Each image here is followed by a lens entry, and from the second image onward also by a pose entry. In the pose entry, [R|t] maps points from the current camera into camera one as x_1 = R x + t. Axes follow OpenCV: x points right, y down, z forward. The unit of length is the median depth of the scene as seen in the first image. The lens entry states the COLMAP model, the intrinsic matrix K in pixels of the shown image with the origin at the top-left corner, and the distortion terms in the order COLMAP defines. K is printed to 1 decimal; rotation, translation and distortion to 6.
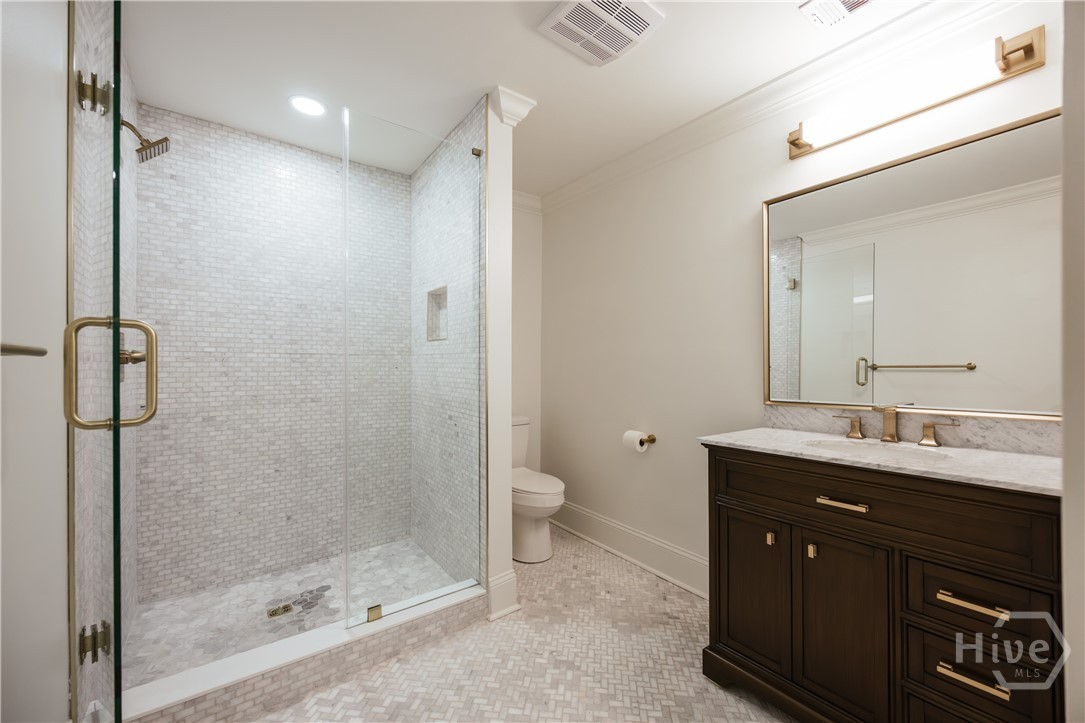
lens RADIAL K [[427.4, 0, 543.3], [0, 427.4, 364.6], [0, 0, 1]] dist [-0.002594, 0.000542]
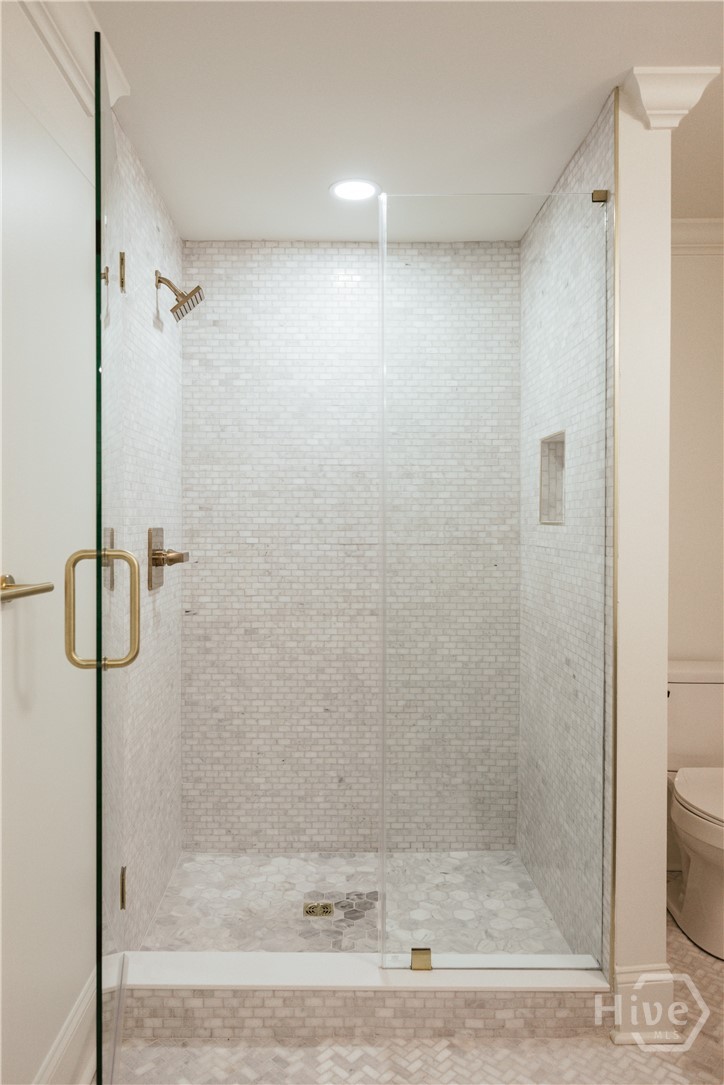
lens RADIAL K [[776.7, 0, 342.2], [0, 776.7, 521.9], [0, 0, 1]] dist [-0.001667, -0.001663]
pose [[0.799393, 0.004857, -0.600789, 0.181993], [-0.000022, 0.999968, 0.008055, -0.079497], [0.600809, -0.006426, 0.799367, -0.013646]]
